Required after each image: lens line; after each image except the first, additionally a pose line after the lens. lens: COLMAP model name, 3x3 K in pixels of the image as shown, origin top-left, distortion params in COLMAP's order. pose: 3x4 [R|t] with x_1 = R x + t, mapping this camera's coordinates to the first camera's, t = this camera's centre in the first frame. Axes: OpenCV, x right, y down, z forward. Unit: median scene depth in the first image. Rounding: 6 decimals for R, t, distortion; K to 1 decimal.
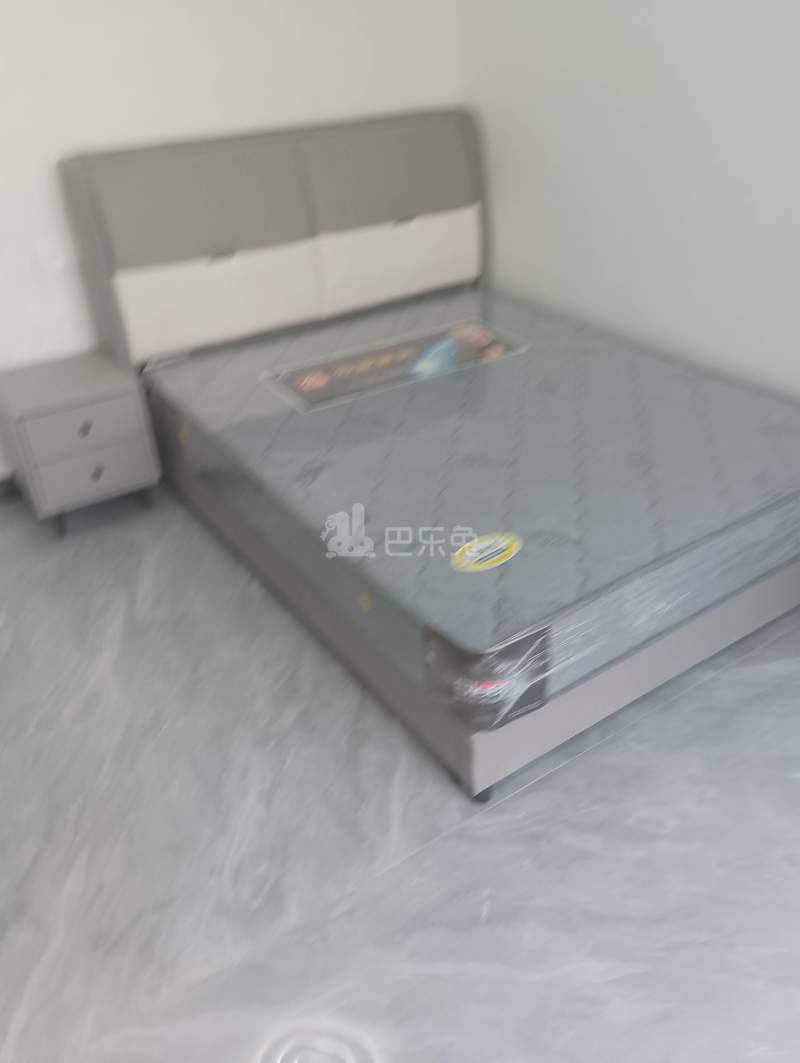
lens RADIAL K [[870.0, 0, 400.0], [0, 870.0, 531.5], [0, 0, 1]] dist [-0.000891, -0.001087]
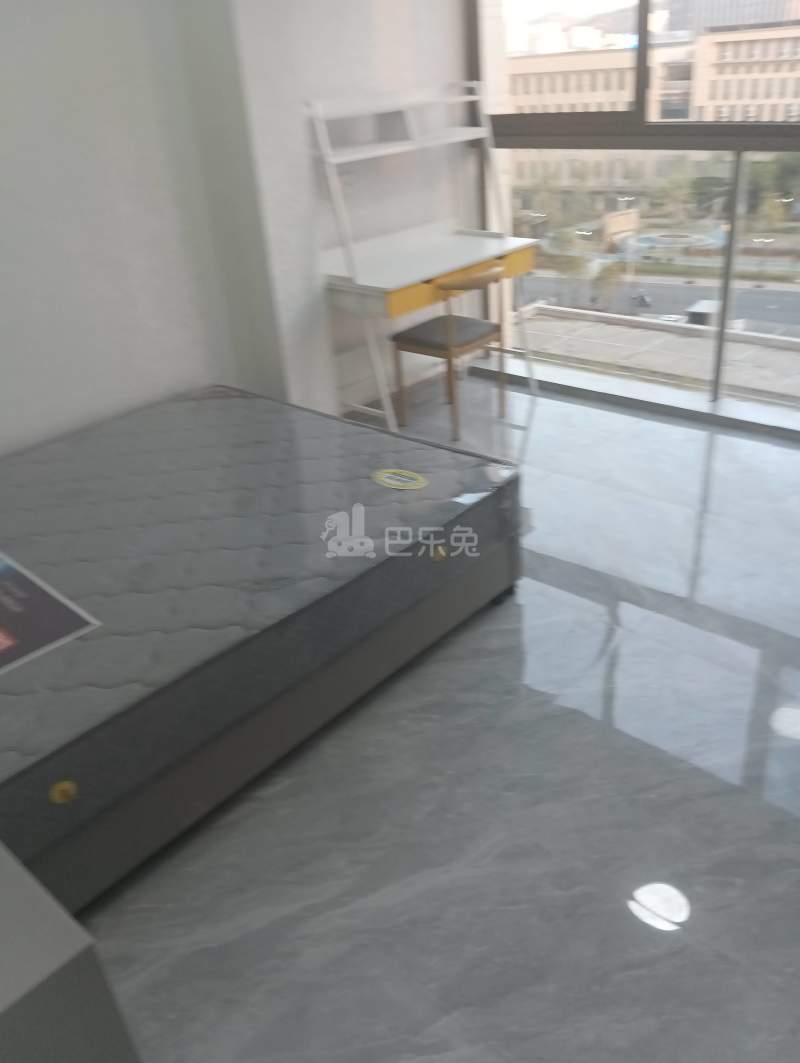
lens RADIAL K [[870.0, 0, 400.0], [0, 870.0, 531.5], [0, 0, 1]] dist [-0.000891, -0.001087]
pose [[-0.245775, -0.403319, 0.881435, -0.959421], [0.568639, 0.676431, 0.468071, -0.474590], [-0.785012, 0.616259, 0.063093, 0.866839]]
